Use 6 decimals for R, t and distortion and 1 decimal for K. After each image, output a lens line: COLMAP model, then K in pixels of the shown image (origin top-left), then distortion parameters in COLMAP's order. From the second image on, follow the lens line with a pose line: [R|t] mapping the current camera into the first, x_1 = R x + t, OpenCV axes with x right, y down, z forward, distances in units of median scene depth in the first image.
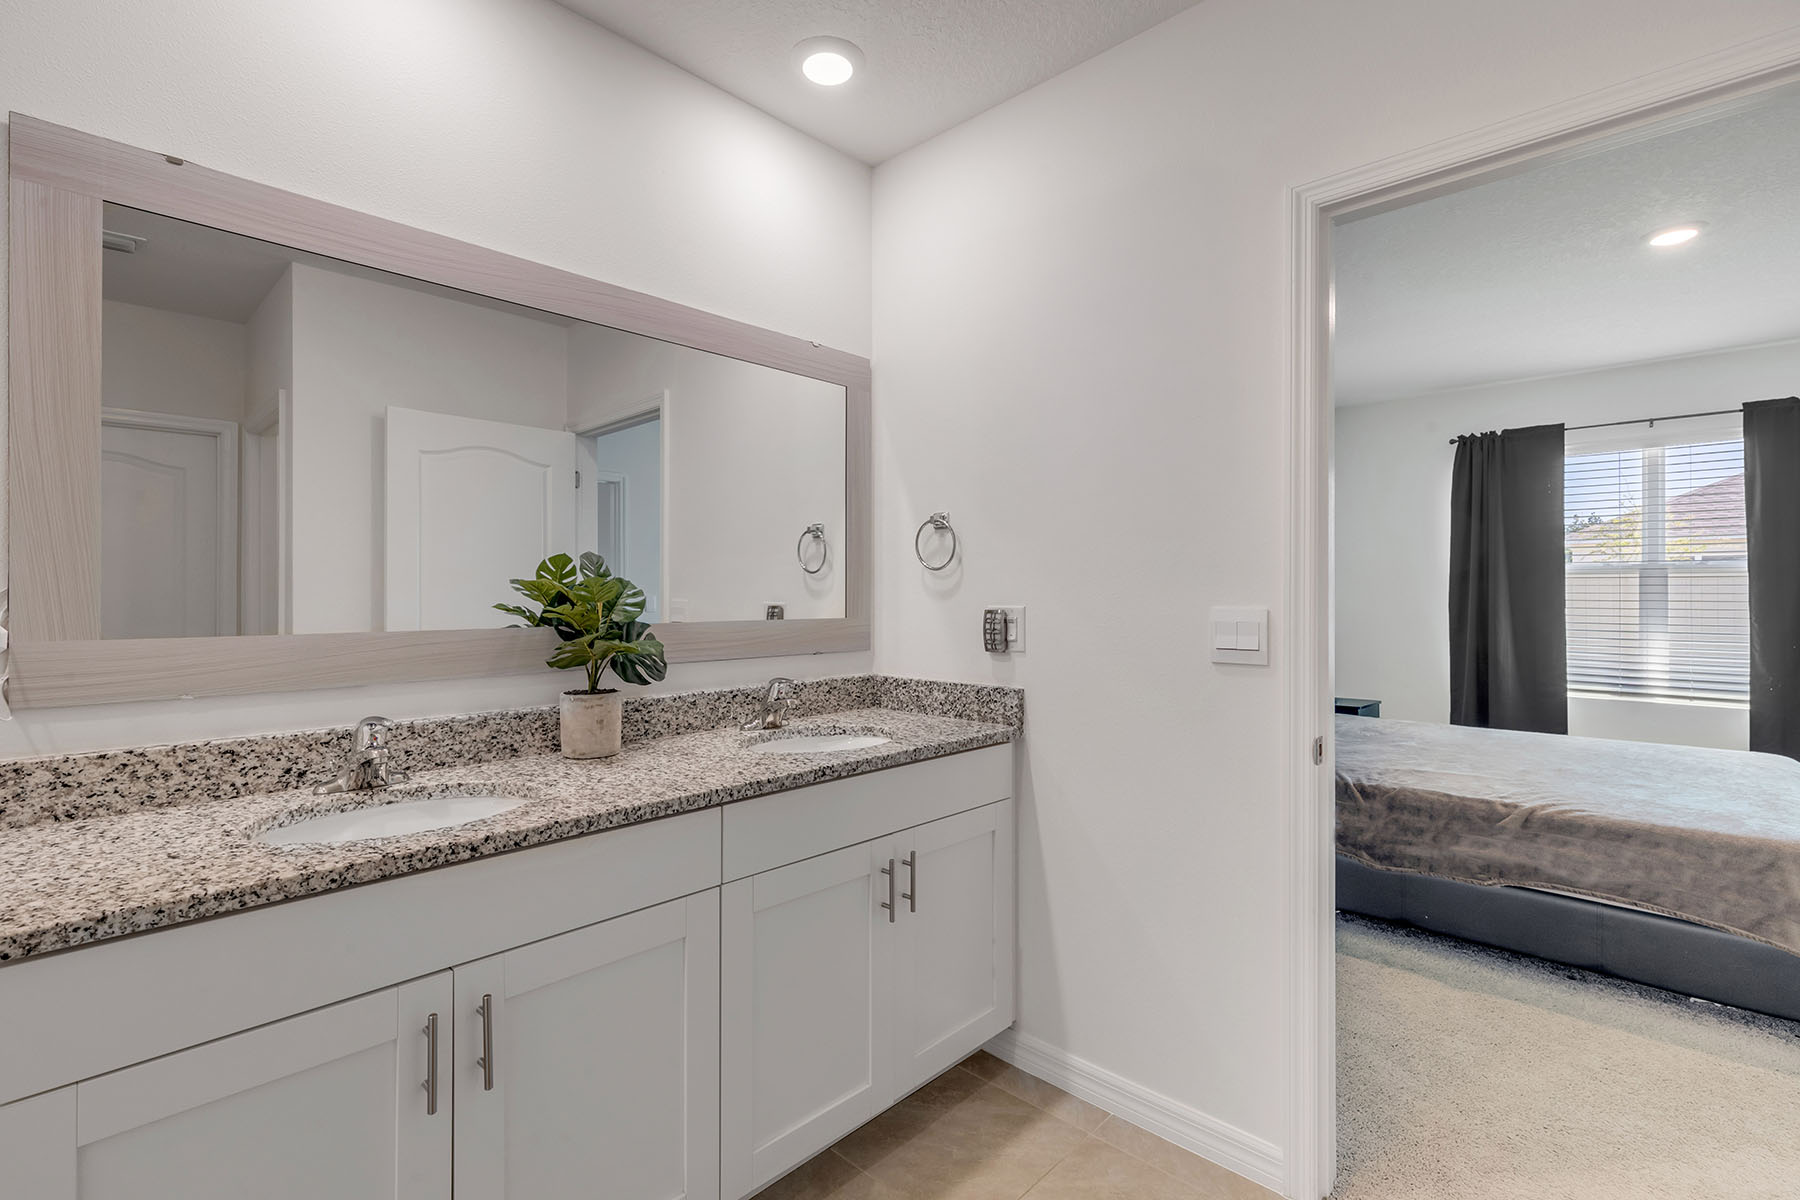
lens RADIAL K [[809.7, 0, 897.6], [0, 809.7, 592.6], [0, 0, 1]] dist [0.005856, 0.000023]
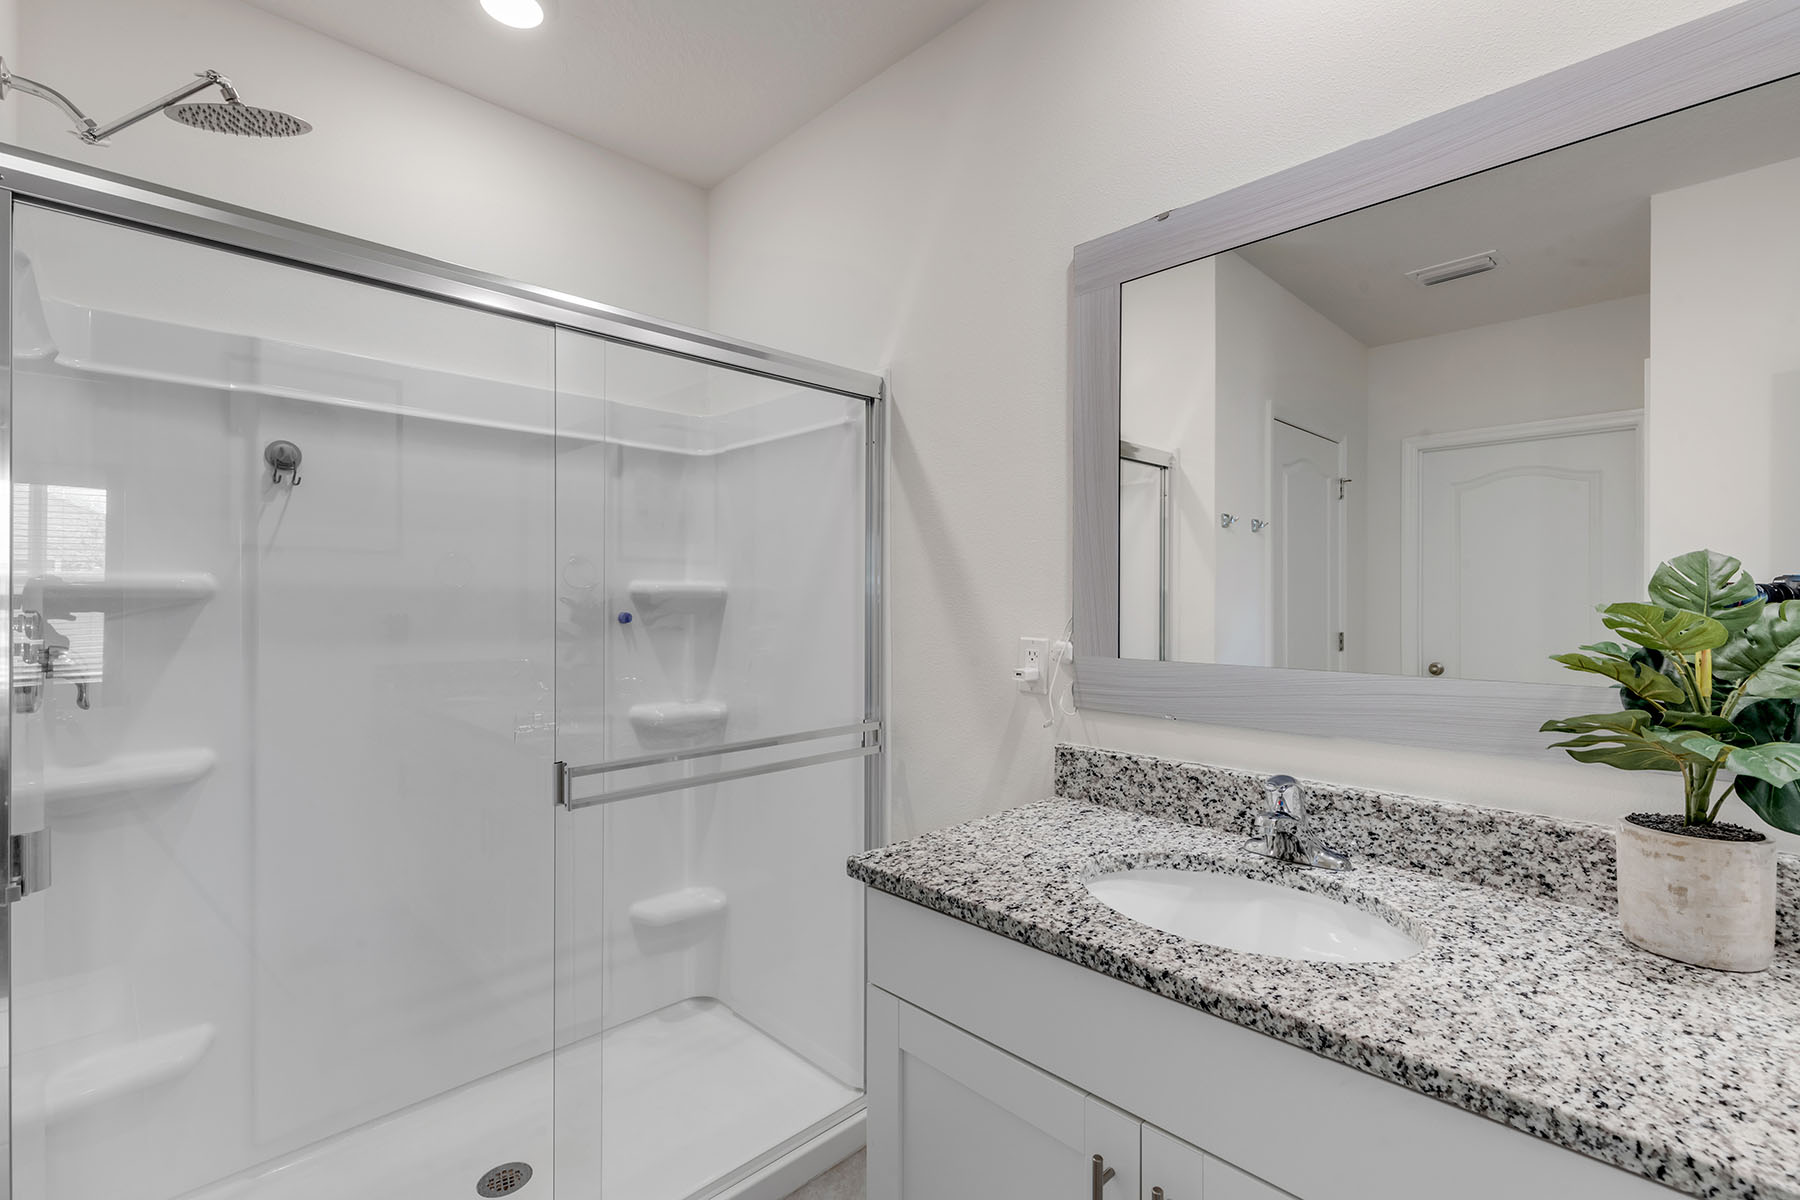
lens RADIAL K [[809.7, 0, 900.4], [0, 809.7, 601.0], [0, 0, 1]] dist [0.005856, 0.000023]
pose [[-0.029586, 0.003210, -0.999557, 0.187699], [-0.000777, 0.999994, 0.003234, -0.025886], [0.999562, 0.000872, -0.029584, 0.666627]]
